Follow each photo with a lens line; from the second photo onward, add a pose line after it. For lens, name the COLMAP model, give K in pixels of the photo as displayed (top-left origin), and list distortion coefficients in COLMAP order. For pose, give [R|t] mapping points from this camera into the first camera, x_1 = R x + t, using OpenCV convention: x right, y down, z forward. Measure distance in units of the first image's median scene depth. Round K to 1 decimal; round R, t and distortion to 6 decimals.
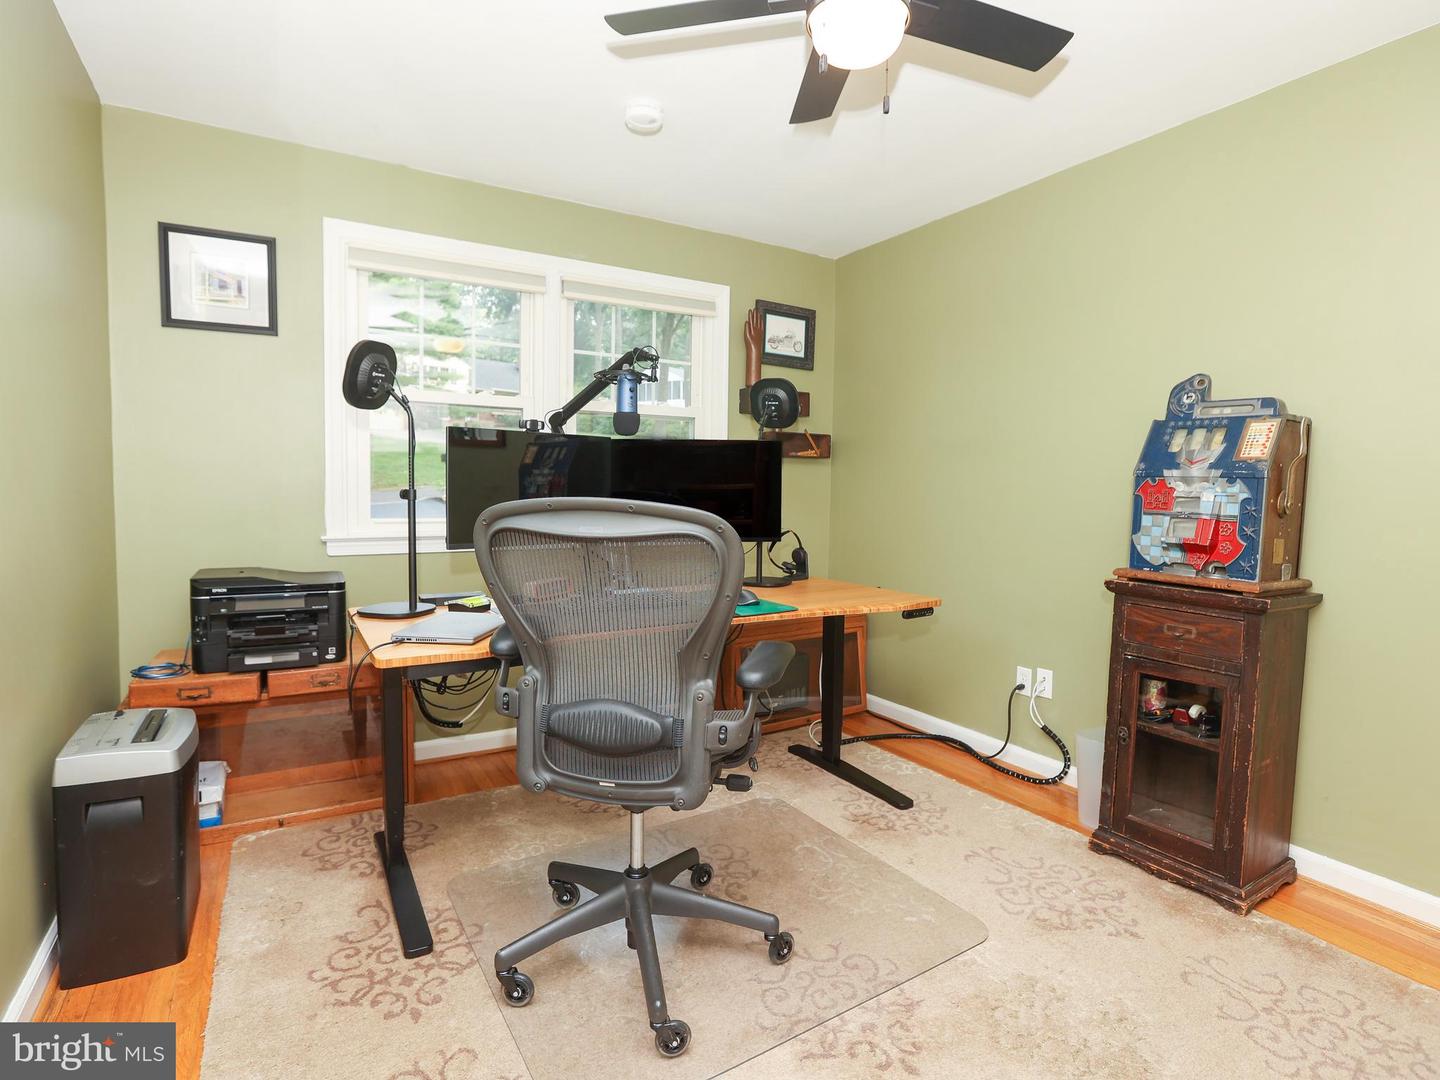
lens RADIAL K [[778.3, 0, 722.6], [0, 778.3, 529.3], [0, 0, 1]] dist [-0.062945, 0.030366]
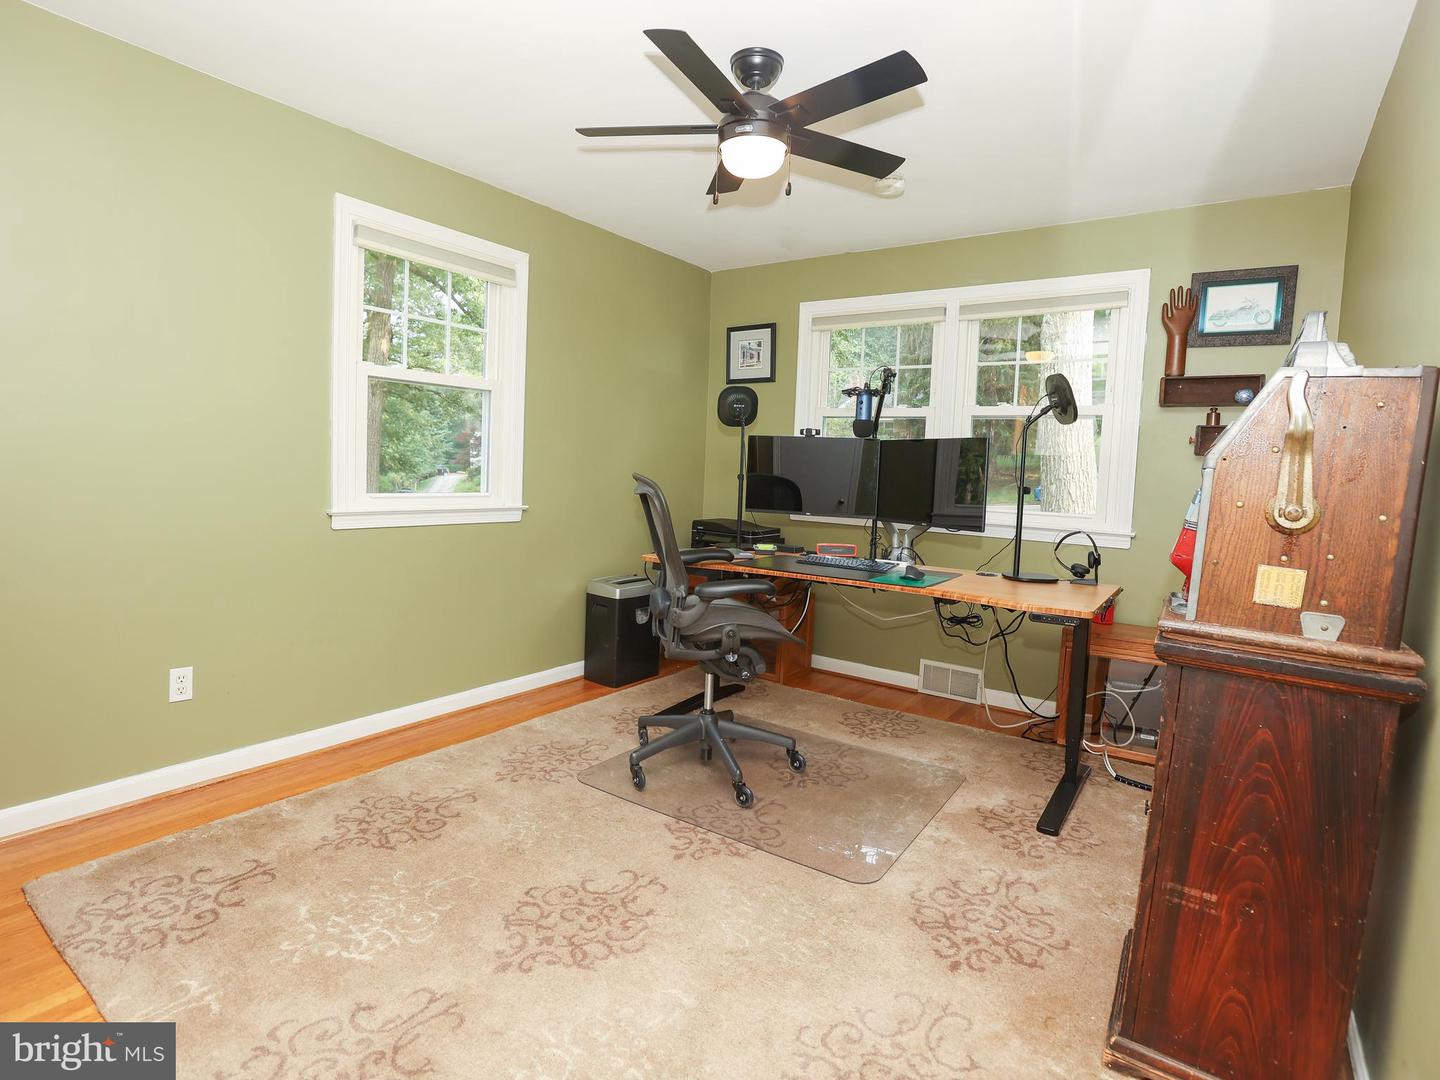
lens RADIAL K [[778.3, 0, 722.6], [0, 778.3, 529.3], [0, 0, 1]] dist [-0.062945, 0.030366]
pose [[0.381045, 0.074828, -0.921524, 0.778612], [-0.079894, 0.995656, 0.047812, -0.008026], [0.921098, 0.055406, 0.385368, 0.226078]]
